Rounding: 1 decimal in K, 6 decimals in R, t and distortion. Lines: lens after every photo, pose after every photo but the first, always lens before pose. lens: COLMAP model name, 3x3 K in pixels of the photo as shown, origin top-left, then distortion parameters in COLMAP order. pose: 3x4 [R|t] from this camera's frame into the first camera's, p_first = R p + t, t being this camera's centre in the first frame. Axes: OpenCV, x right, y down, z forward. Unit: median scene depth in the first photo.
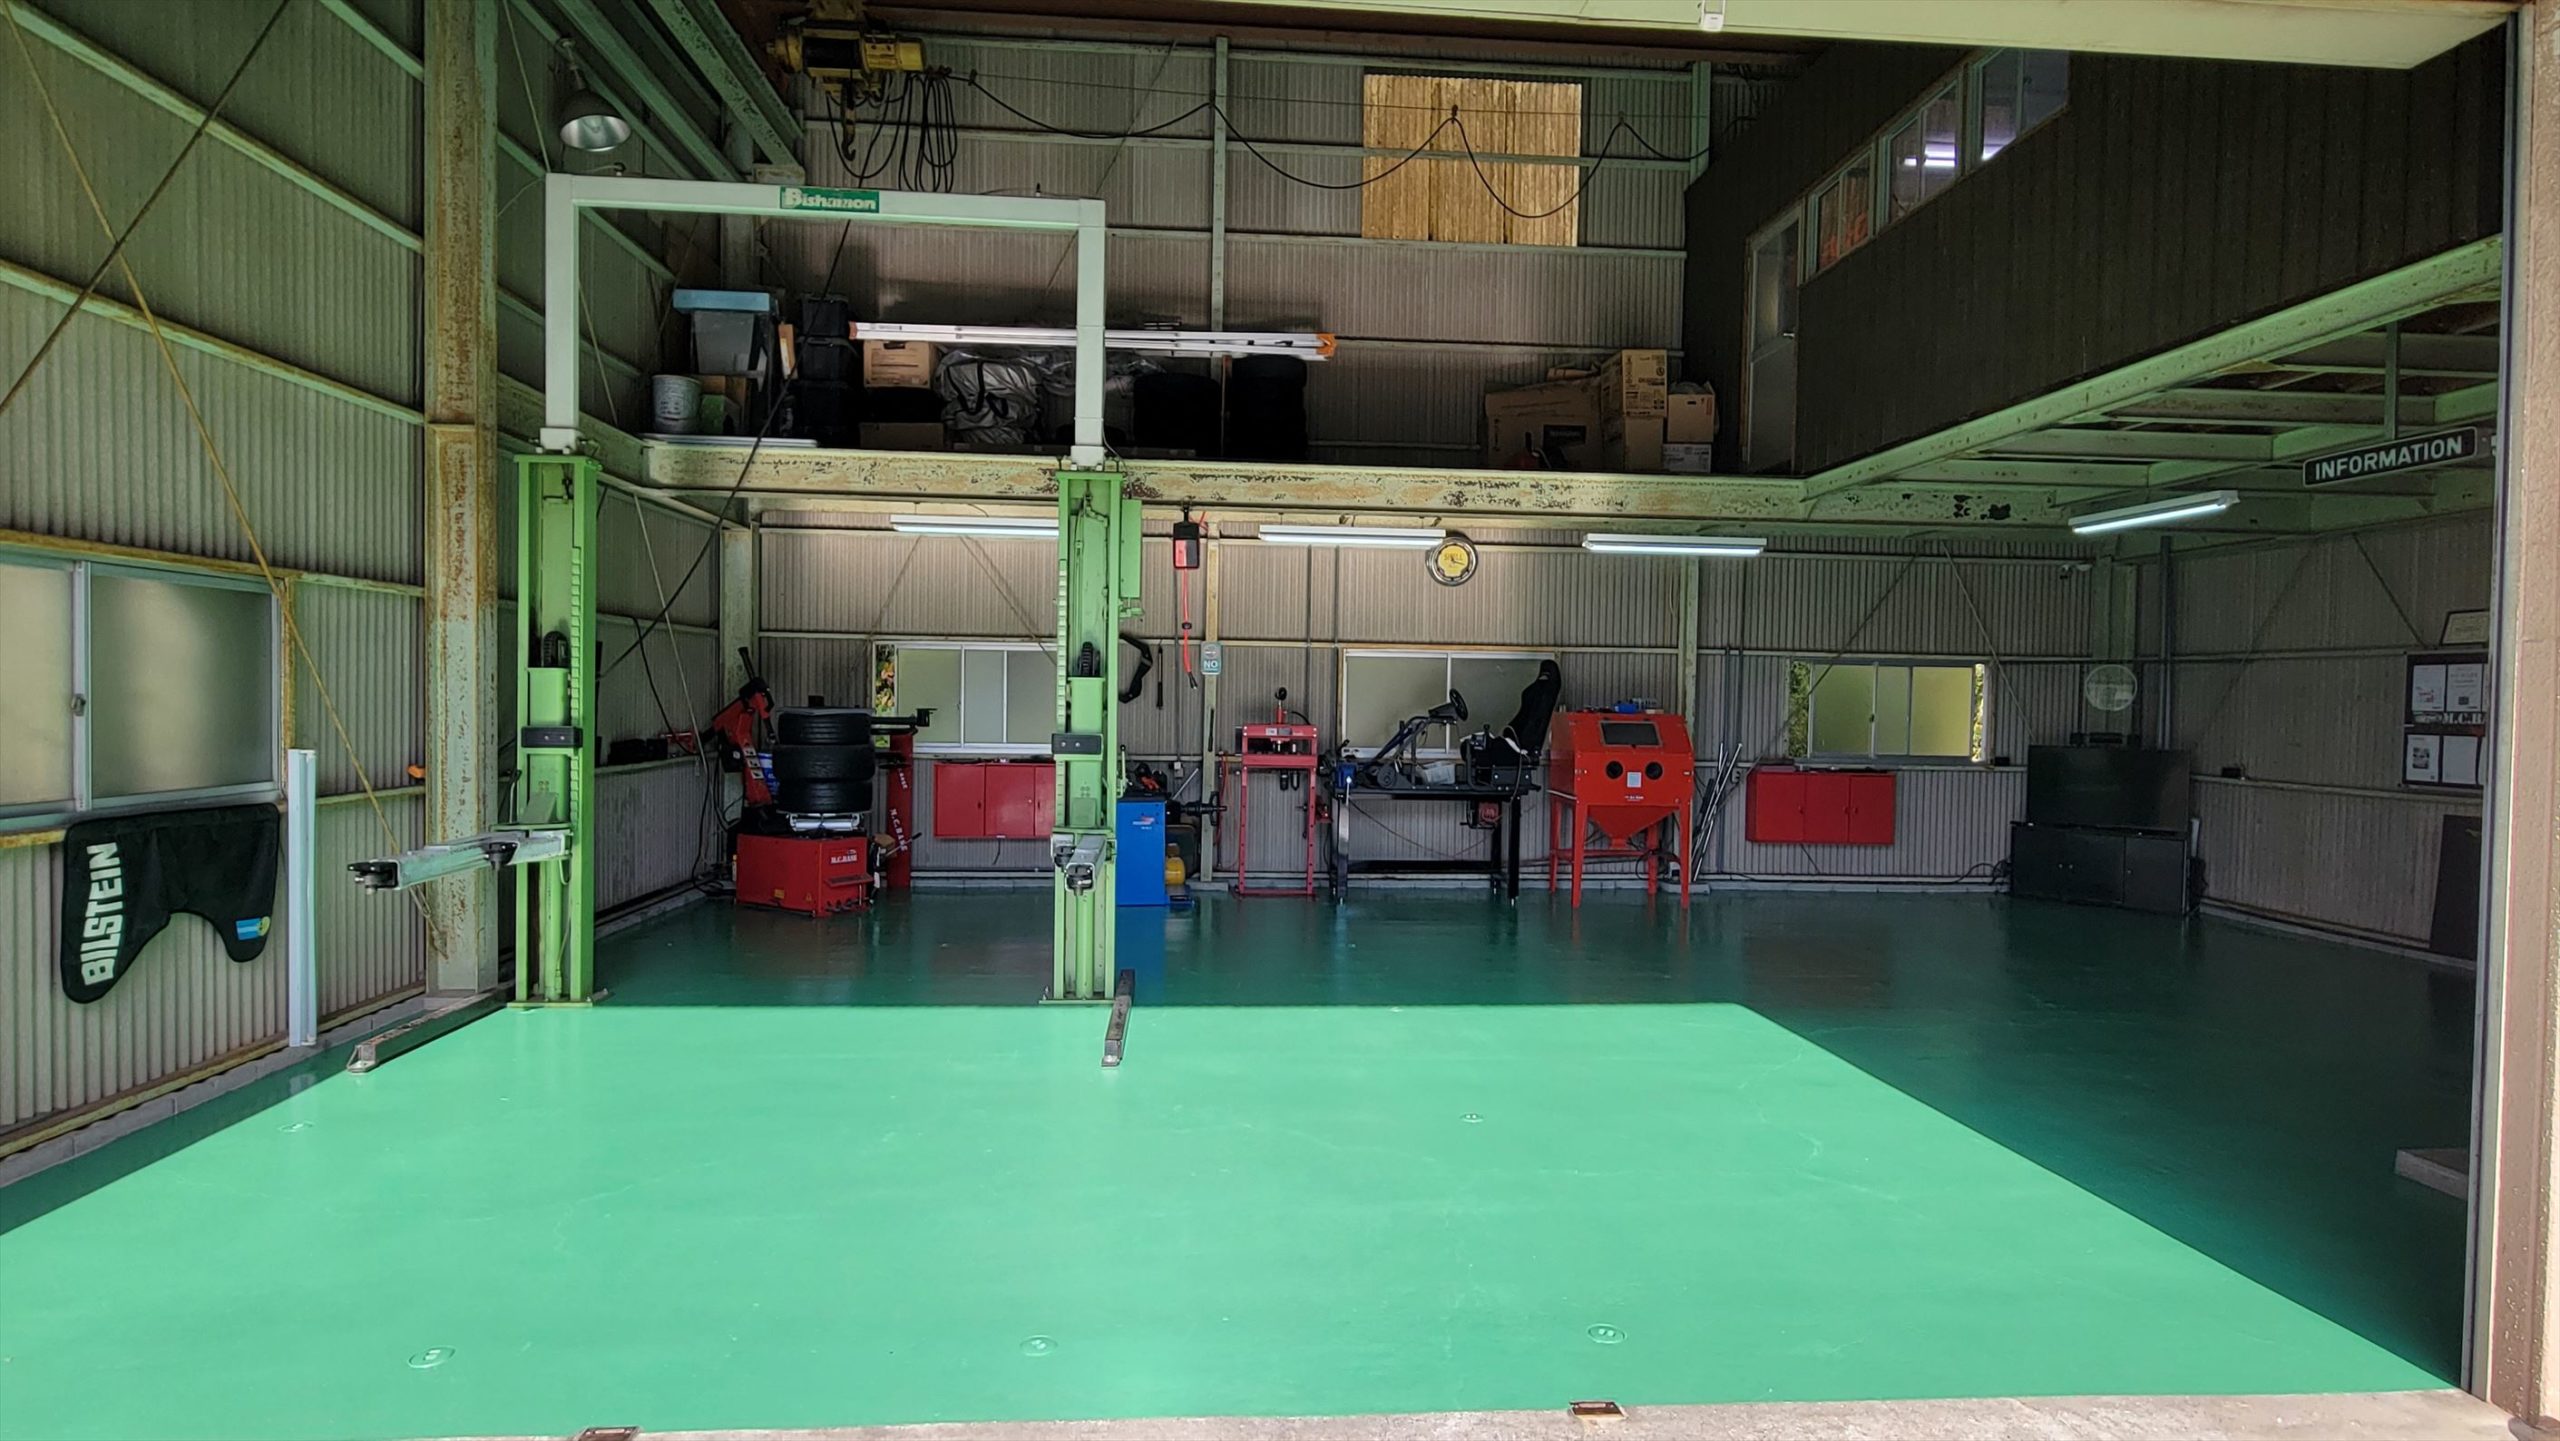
lens RADIAL K [[1260.6, 0, 1281.2], [0, 1260.6, 718.2], [0, 0, 1]] dist [-0.004471, -0.003301]
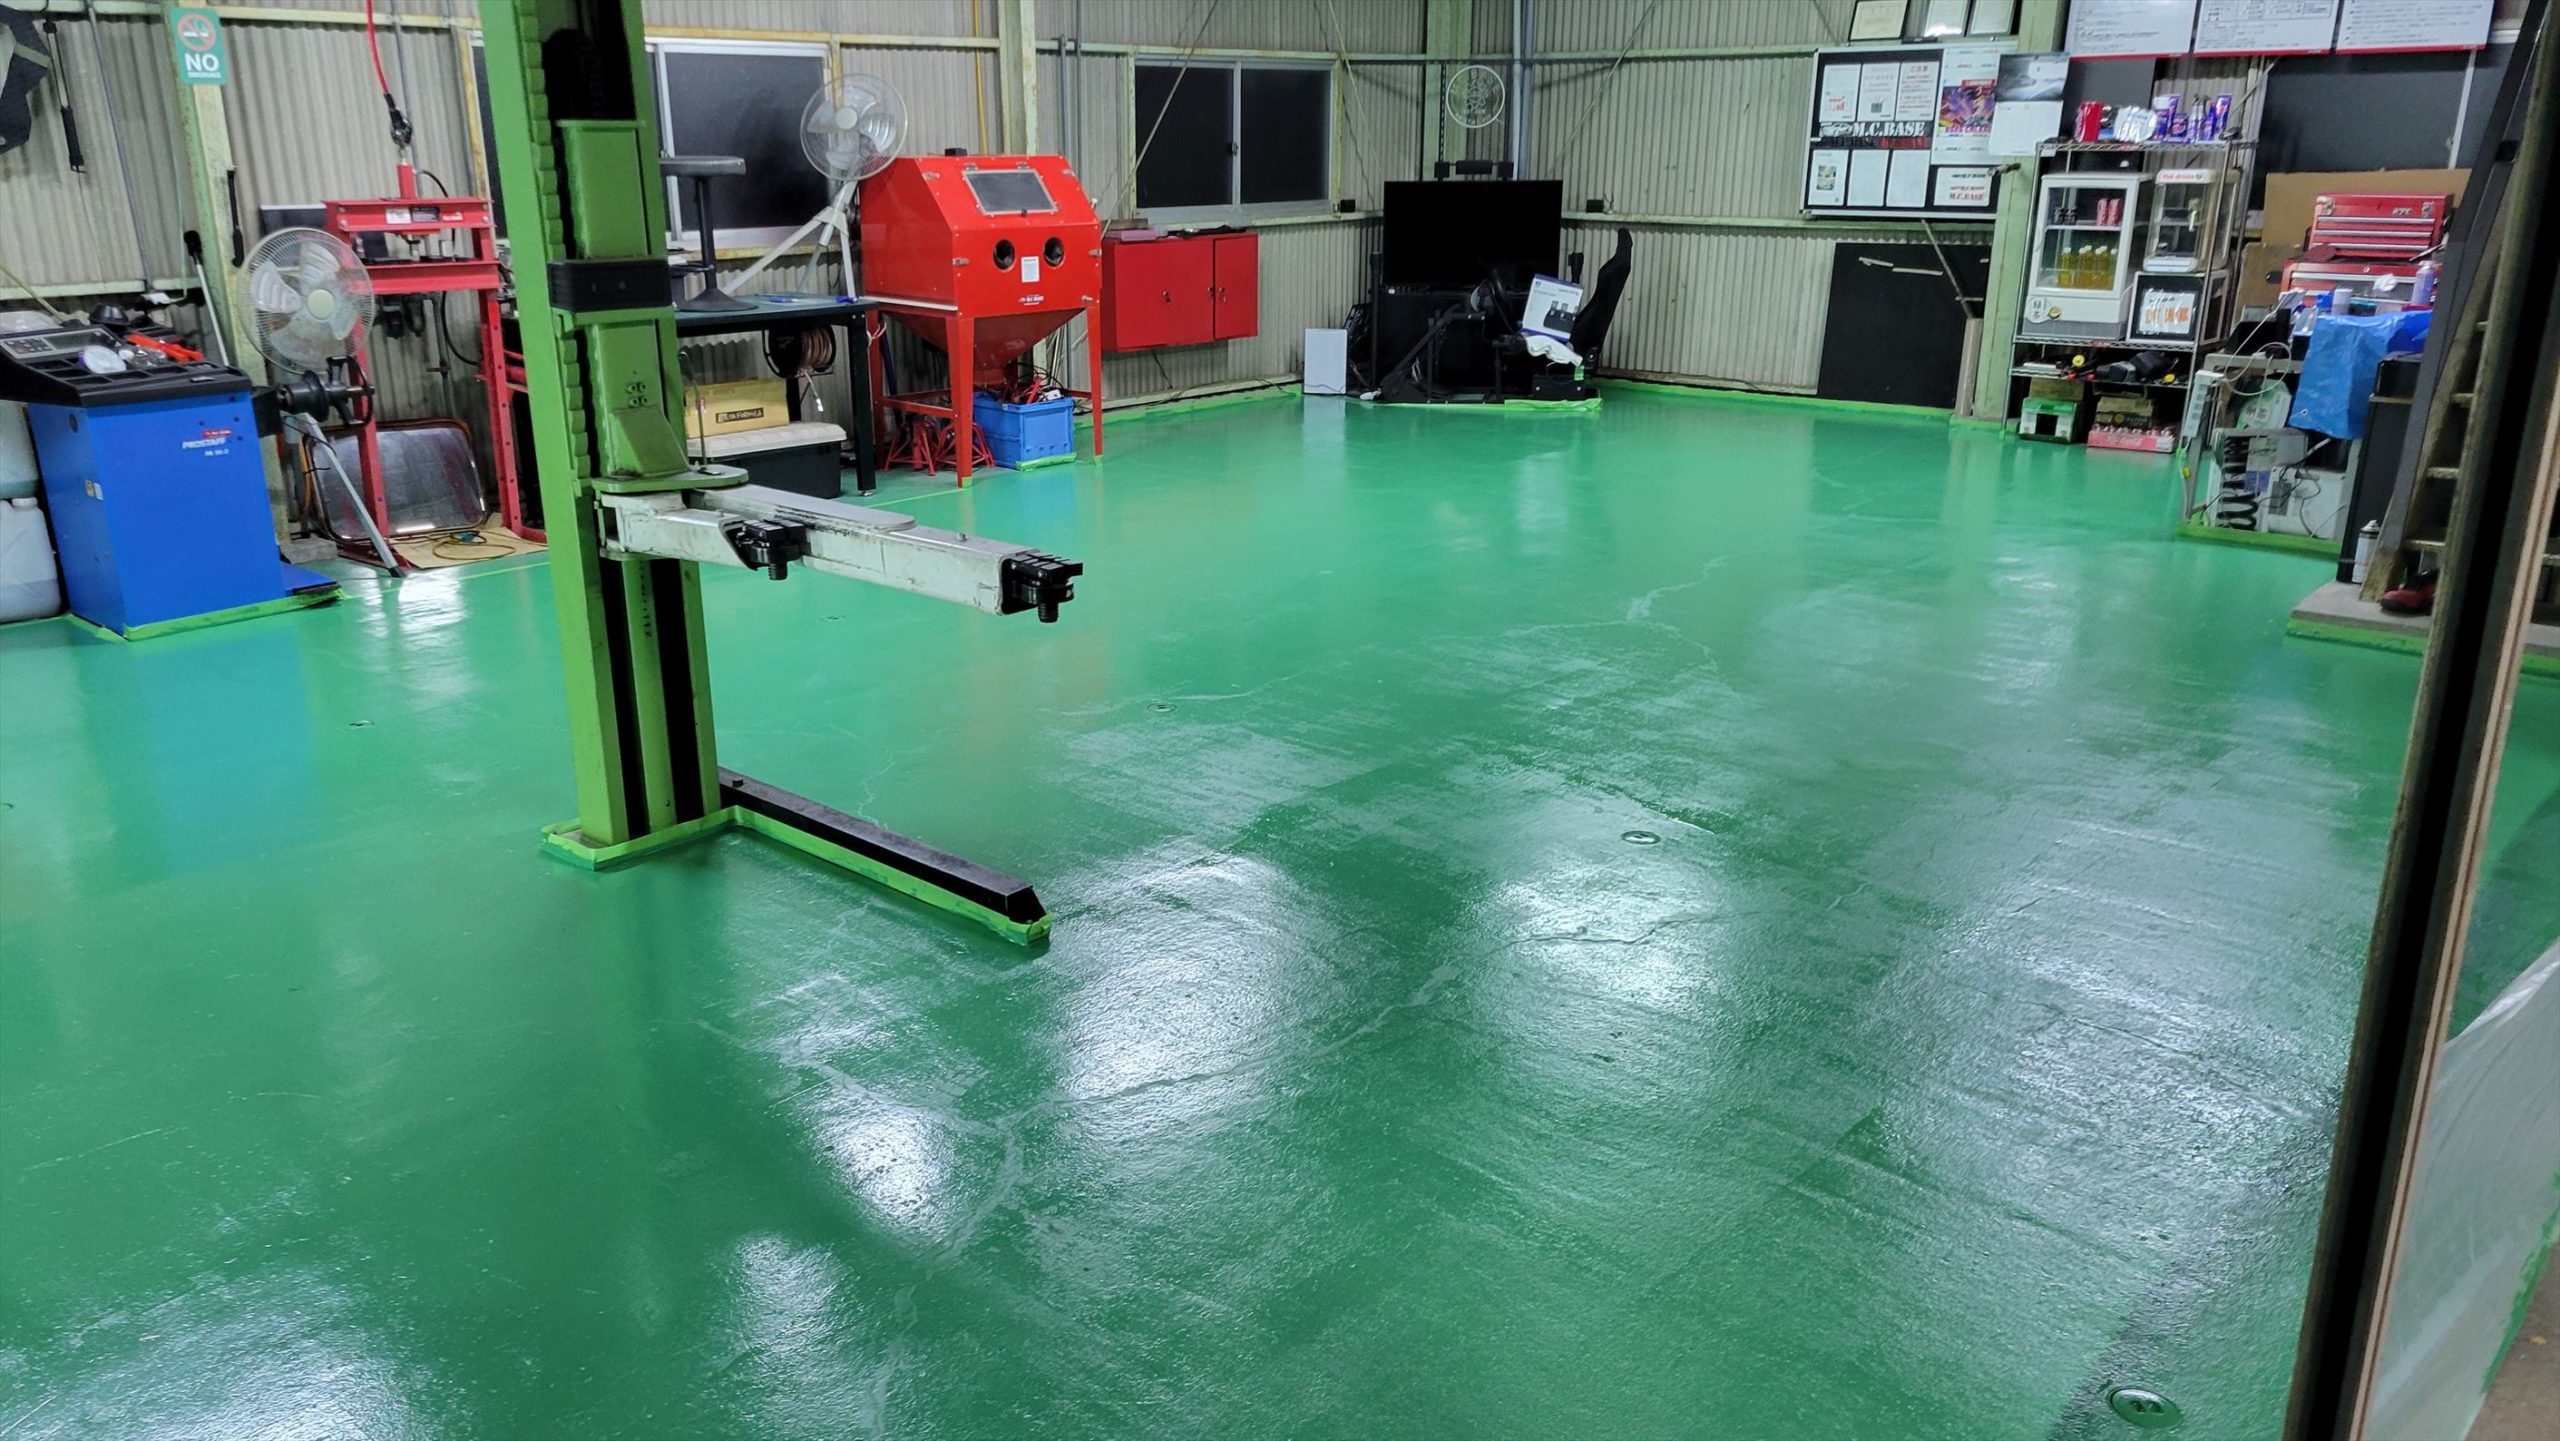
lens RADIAL K [[1870.3, 0, 1277.4], [0, 1870.3, 727.0], [0, 0, 1]] dist [0.008321, 0.001988]
pose [[0.714318, -0.232509, 0.660068, -0.341142], [0.032138, 0.953098, 0.300949, -0.008987], [-0.699083, -0.193760, 0.688287, 0.306176]]
